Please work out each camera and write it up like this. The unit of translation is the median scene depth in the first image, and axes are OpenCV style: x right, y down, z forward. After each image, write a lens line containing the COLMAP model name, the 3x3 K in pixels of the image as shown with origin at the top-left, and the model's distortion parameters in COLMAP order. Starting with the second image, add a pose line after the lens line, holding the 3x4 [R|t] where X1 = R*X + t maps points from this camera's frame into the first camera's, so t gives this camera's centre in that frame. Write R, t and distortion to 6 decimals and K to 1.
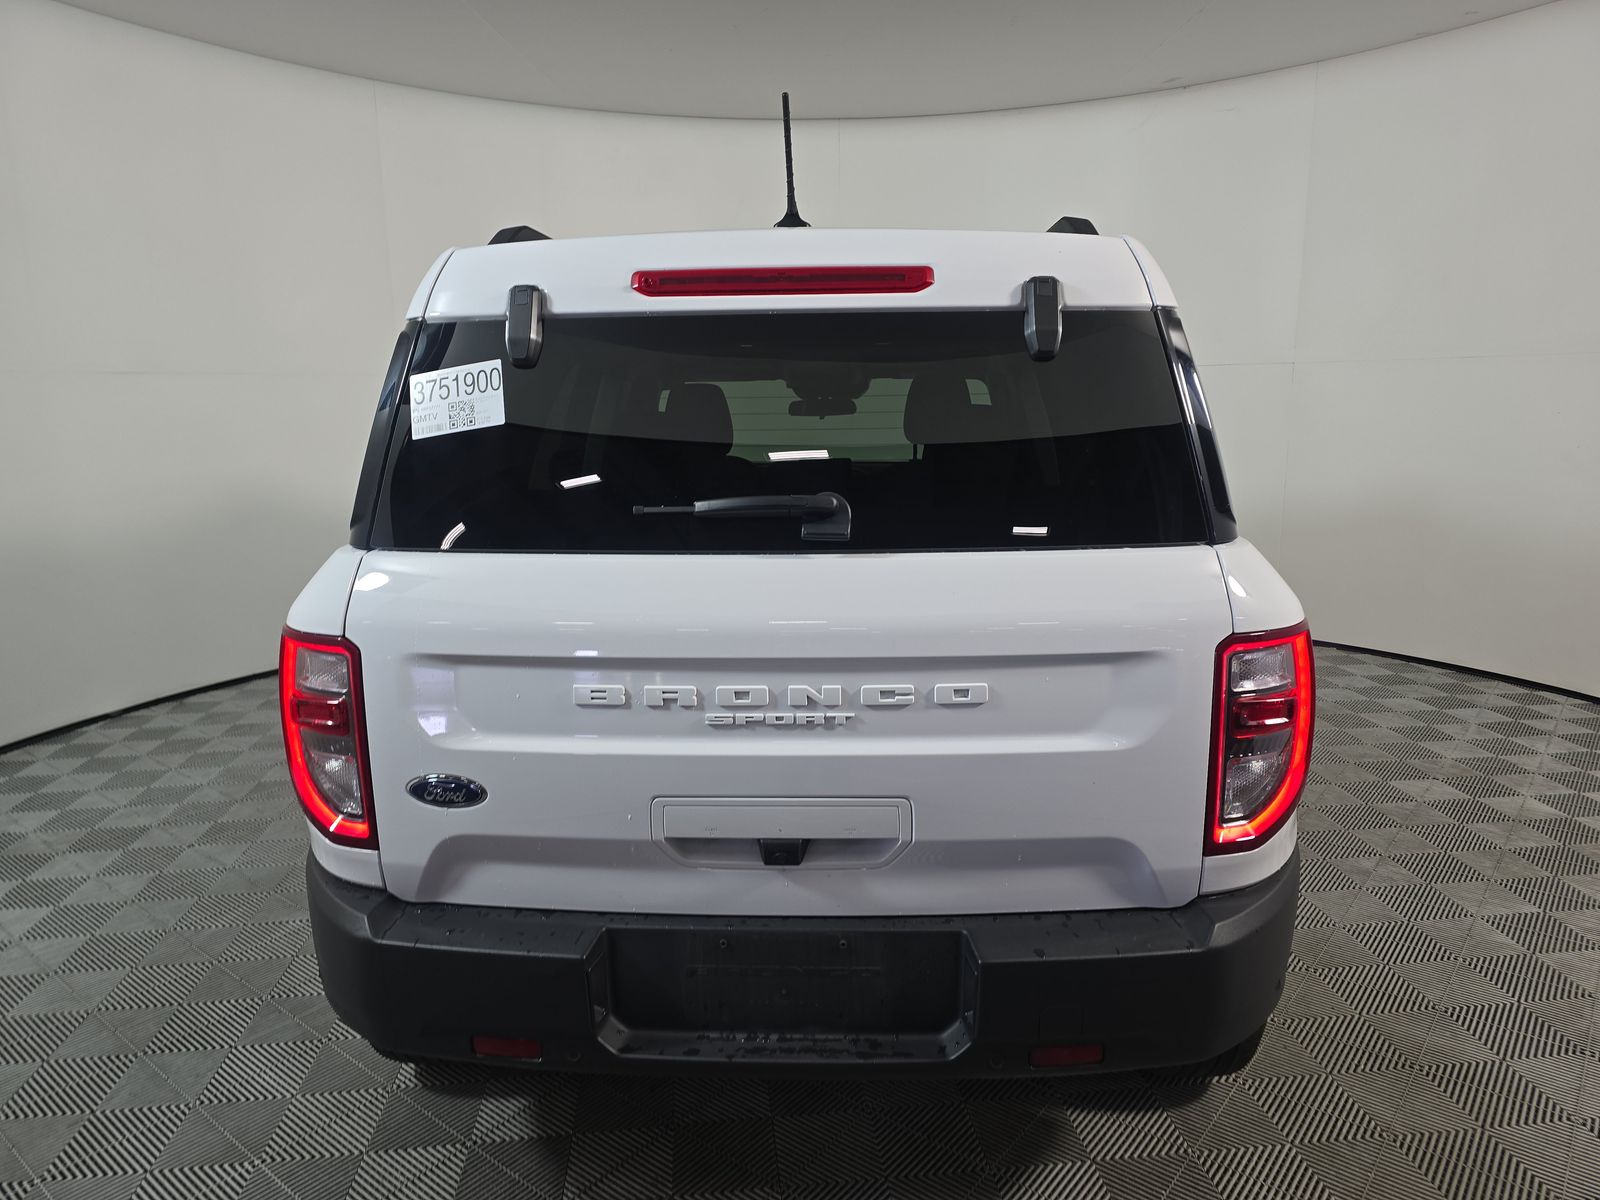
lens RADIAL K [[1081.1, 0, 800.0], [0, 1081.1, 600.0], [0, 0, 1]] dist [-0.000240, -0.000117]
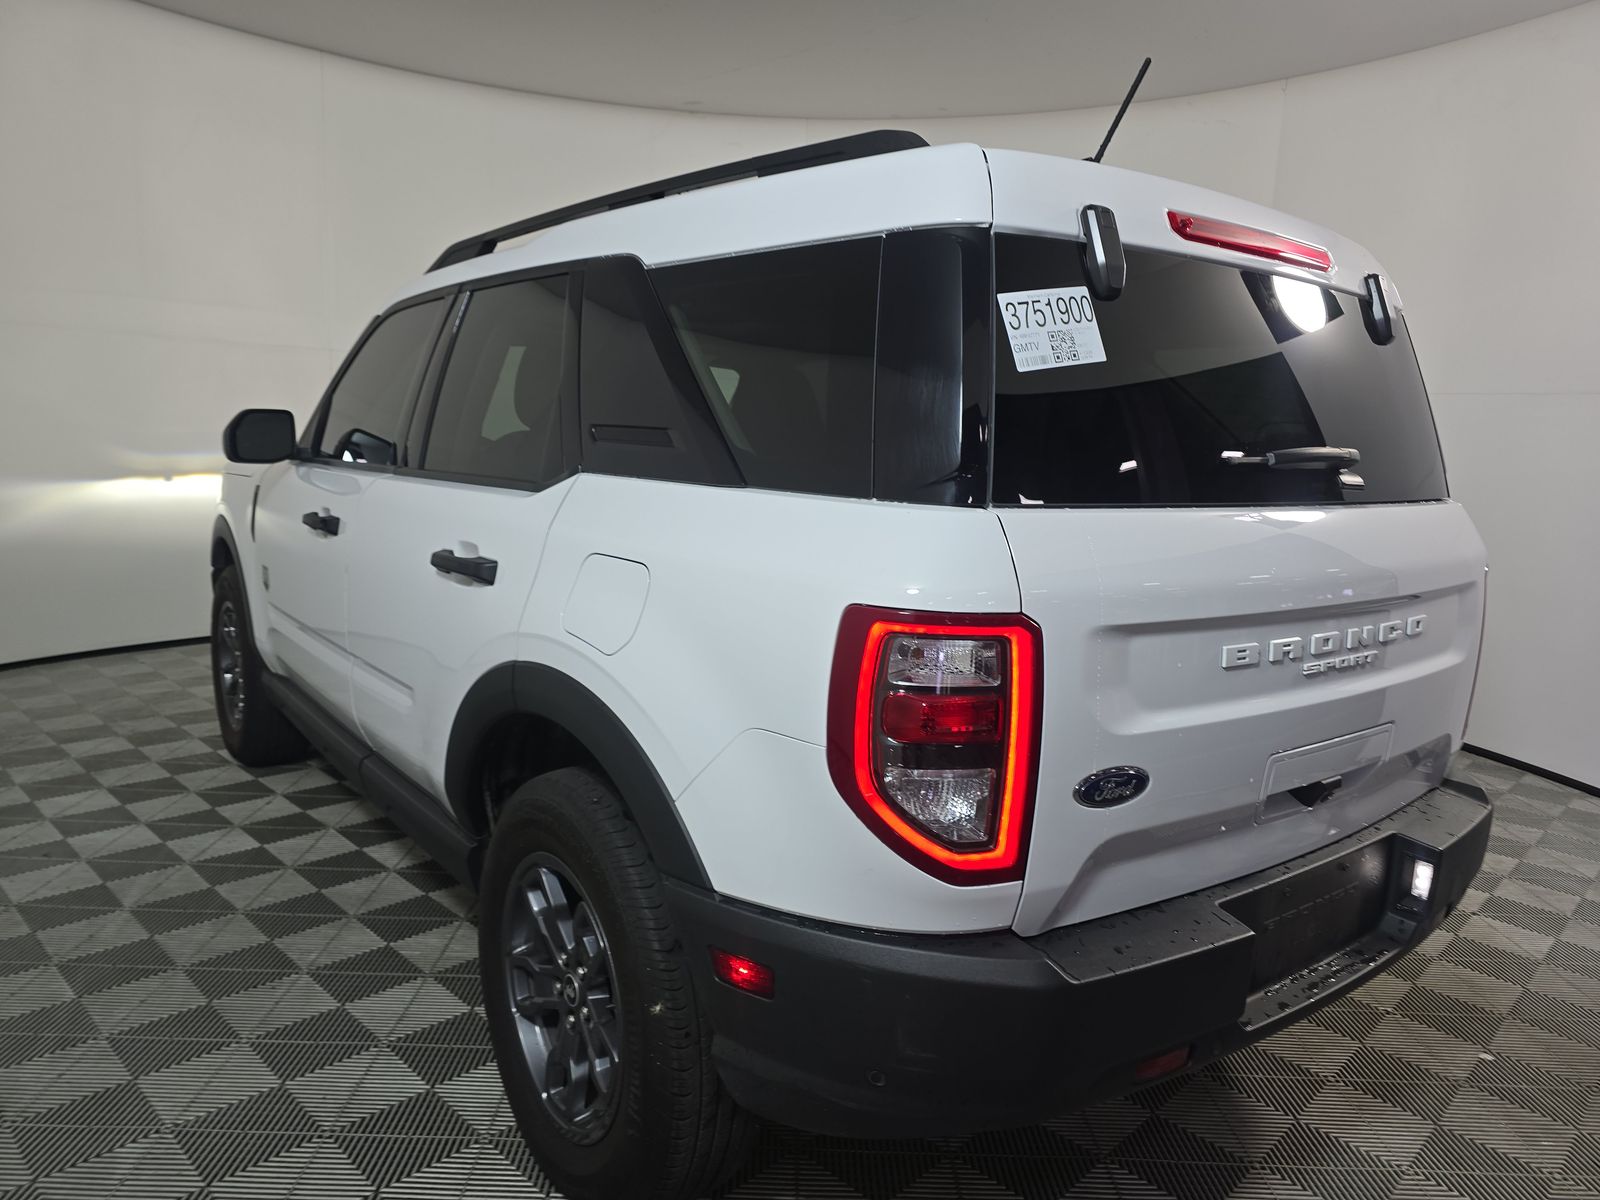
lens RADIAL K [[1067.9, 0, 799.9], [0, 1067.9, 653.0], [0, 0, 1]] dist [-0.001974, -0.000366]
pose [[0.787528, -0.081765, 0.610831, -1.004719], [0.075499, 0.996494, 0.036051, 0.021721], [-0.611637, 0.017726, 0.790940, 0.469451]]
